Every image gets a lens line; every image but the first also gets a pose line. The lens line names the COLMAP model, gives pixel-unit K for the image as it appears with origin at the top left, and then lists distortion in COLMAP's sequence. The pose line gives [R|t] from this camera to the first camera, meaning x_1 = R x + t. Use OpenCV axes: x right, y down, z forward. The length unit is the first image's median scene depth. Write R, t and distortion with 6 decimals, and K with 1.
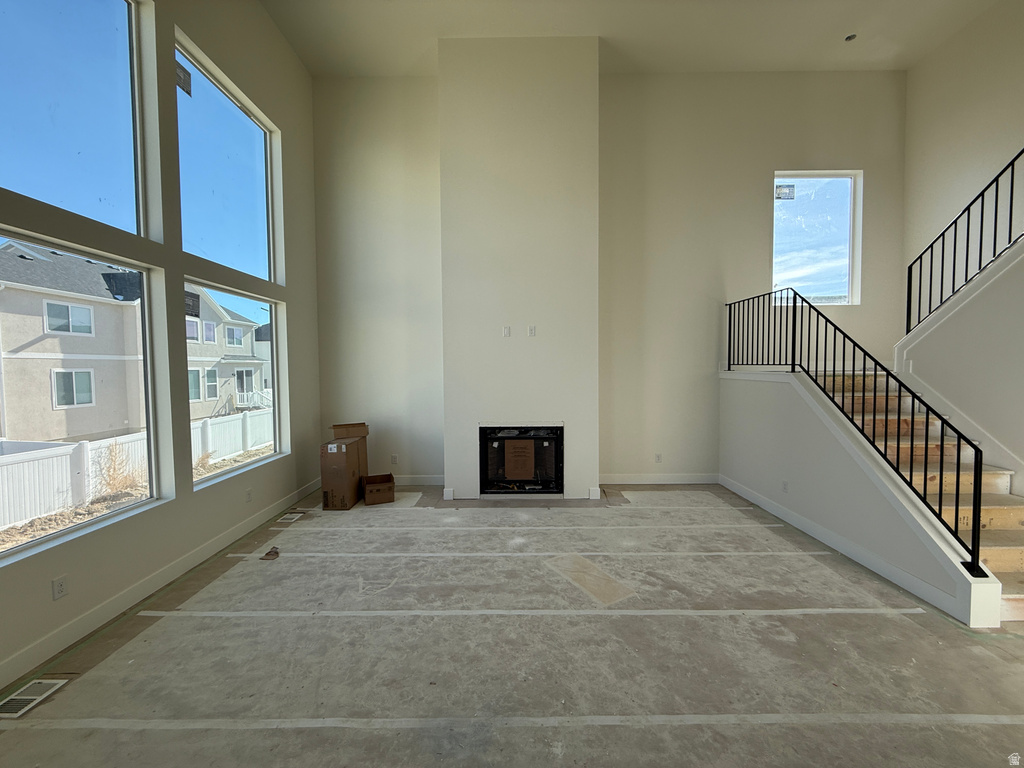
lens RADIAL K [[408.5, 0, 507.3], [0, 408.5, 383.6], [0, 0, 1]] dist [-0.001377, 0.000183]
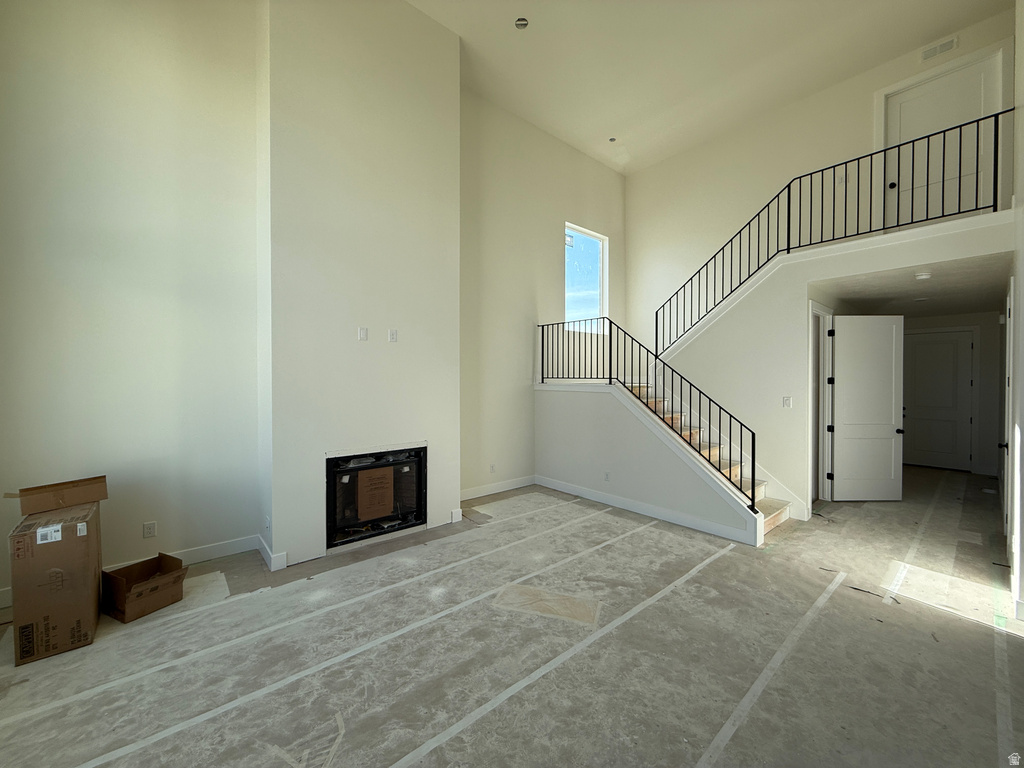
lens RADIAL K [[408.5, 0, 507.3], [0, 408.5, 383.6], [0, 0, 1]] dist [-0.001377, 0.000183]
pose [[0.754058, 0.000250, 0.656807, -0.373292], [0.021595, 0.999450, -0.025173, -0.005350], [-0.656452, 0.033166, 0.753638, 0.262845]]
